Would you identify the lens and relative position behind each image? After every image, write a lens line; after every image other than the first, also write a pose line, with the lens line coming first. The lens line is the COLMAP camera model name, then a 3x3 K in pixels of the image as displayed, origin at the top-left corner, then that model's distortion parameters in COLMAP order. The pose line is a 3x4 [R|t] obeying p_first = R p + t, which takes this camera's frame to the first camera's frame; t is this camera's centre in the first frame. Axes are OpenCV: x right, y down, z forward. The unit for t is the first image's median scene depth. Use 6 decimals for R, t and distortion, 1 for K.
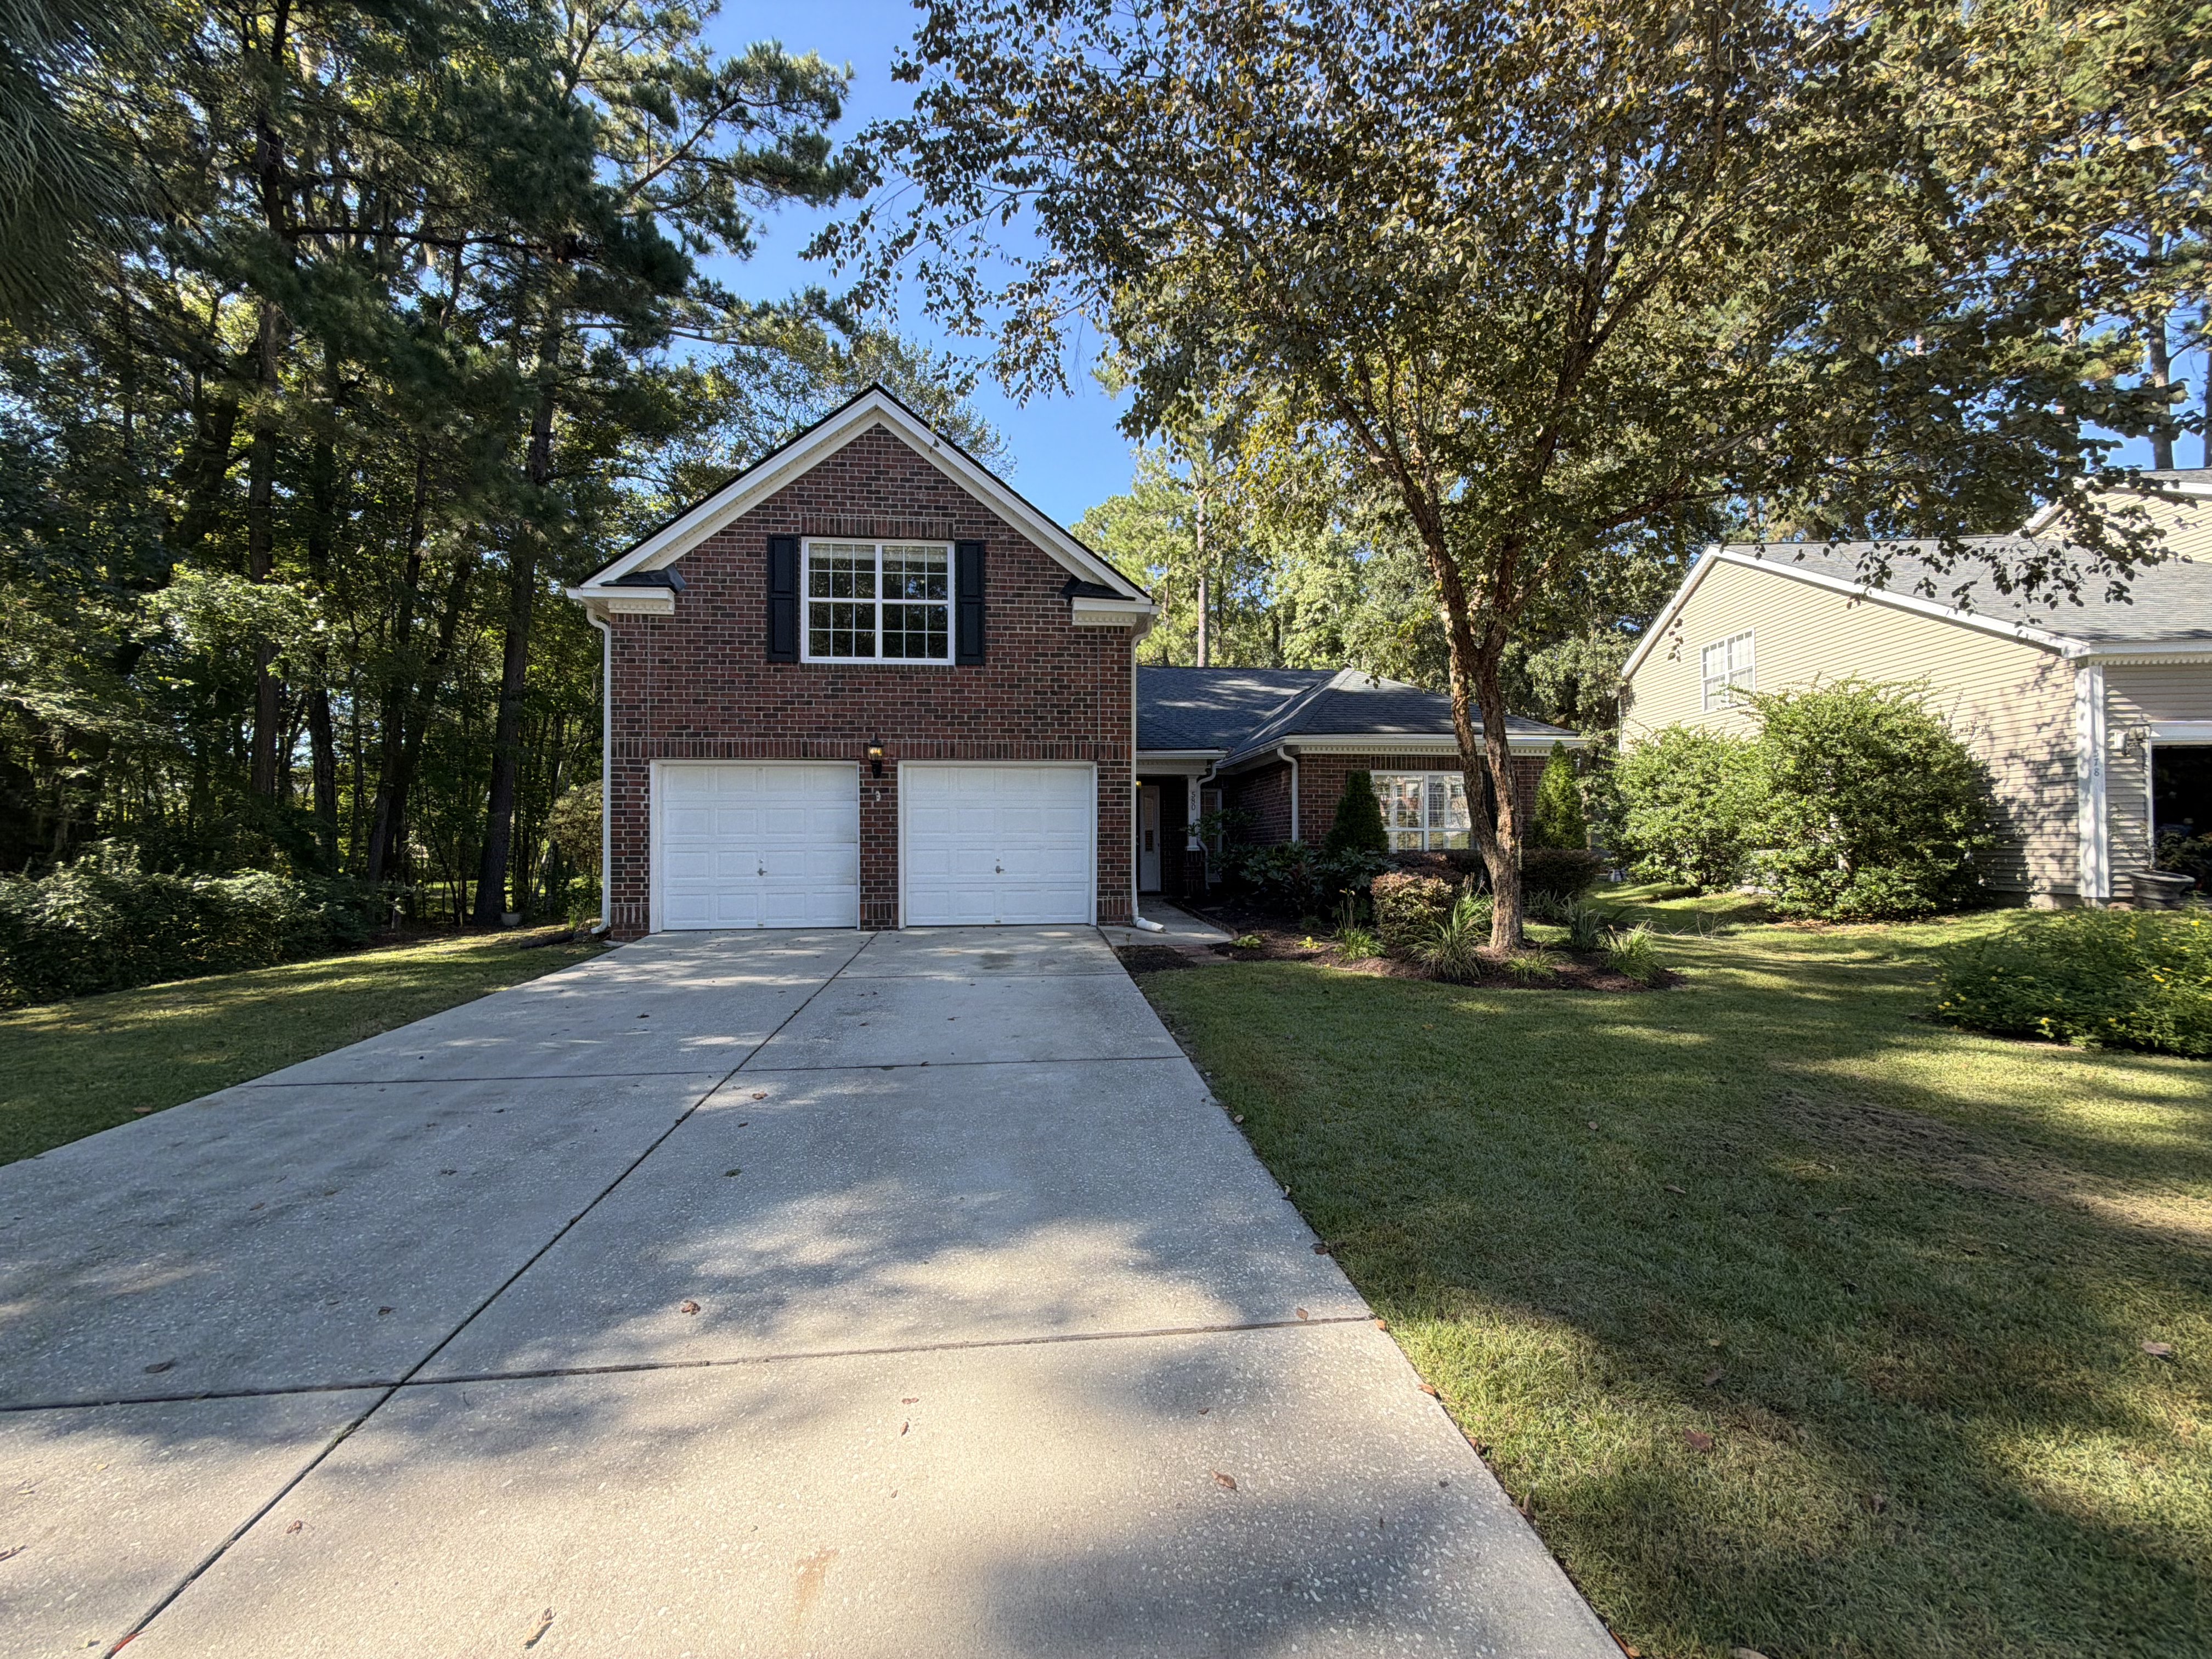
lens RADIAL K [[883.2, 0, 1103.4], [0, 883.2, 824.4], [0, 0, 1]] dist [0.000977, 0.000156]
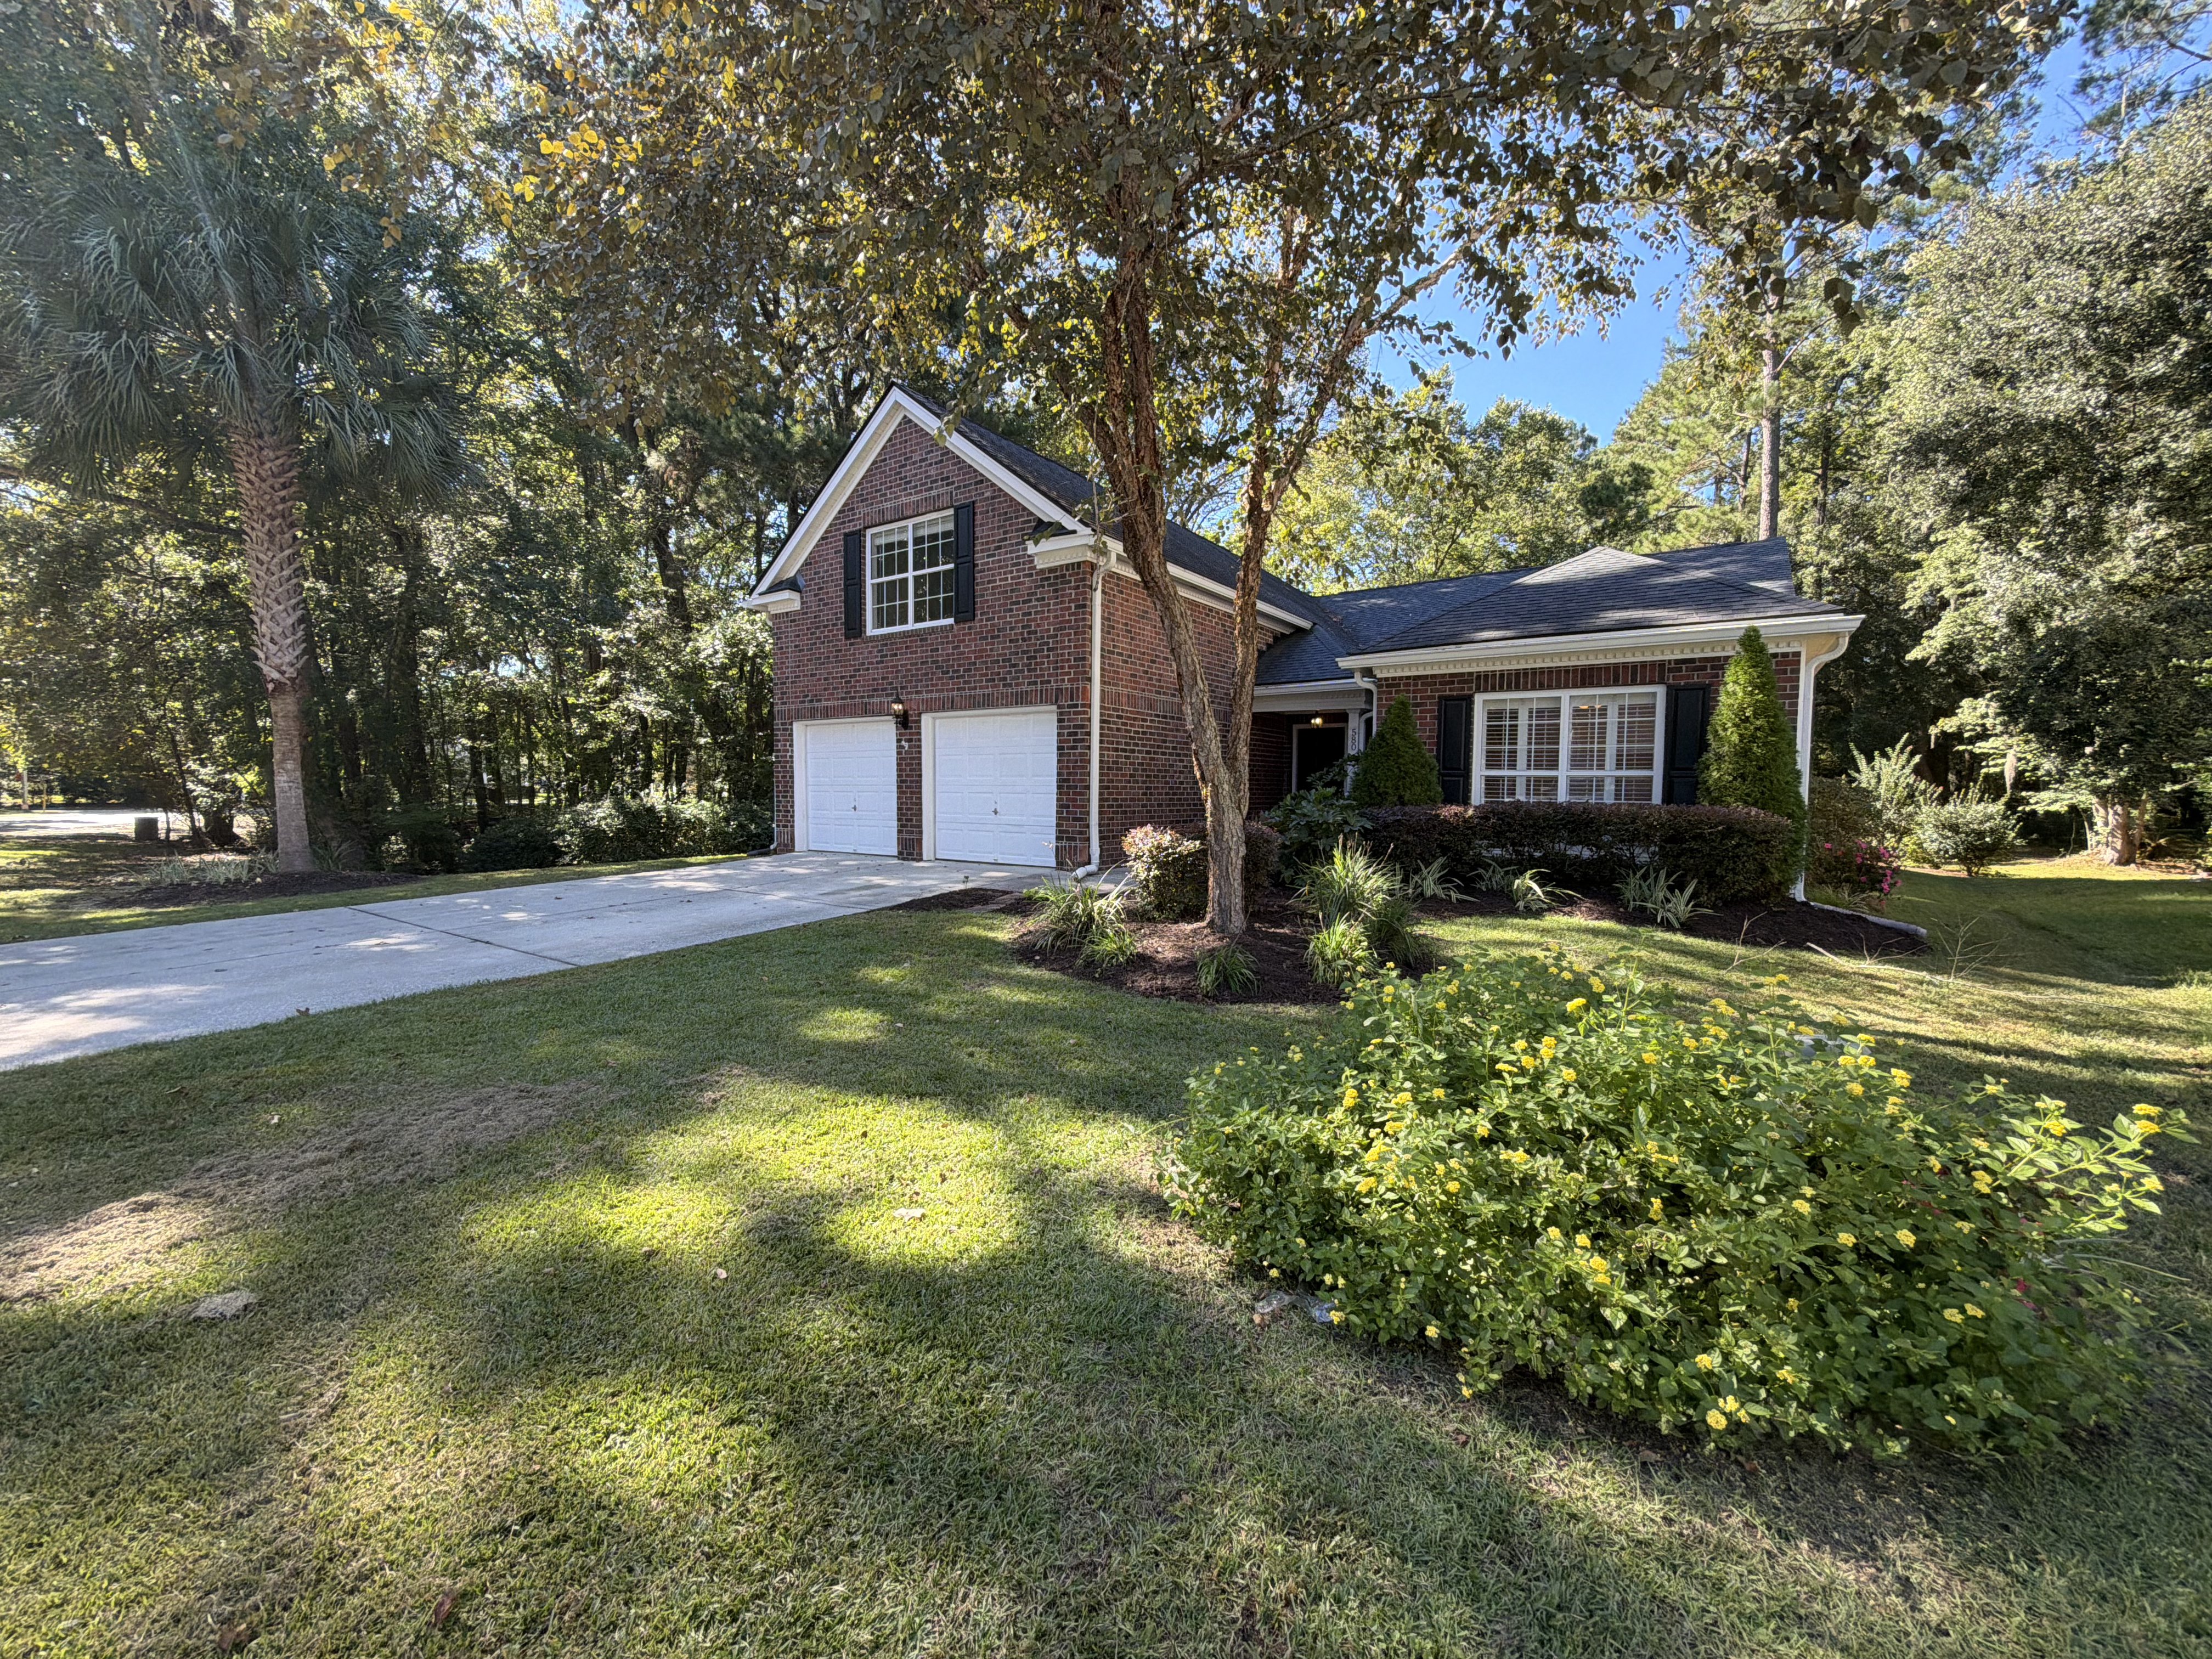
lens RADIAL K [[883.2, 0, 1106.8], [0, 883.2, 826.3], [0, 0, 1]] dist [0.000977, 0.000156]
pose [[0.756155, 0.038284, -0.653272, 0.688247], [0.005953, 0.997844, 0.065367, -0.000021], [0.654366, -0.053317, 0.754296, 0.281673]]
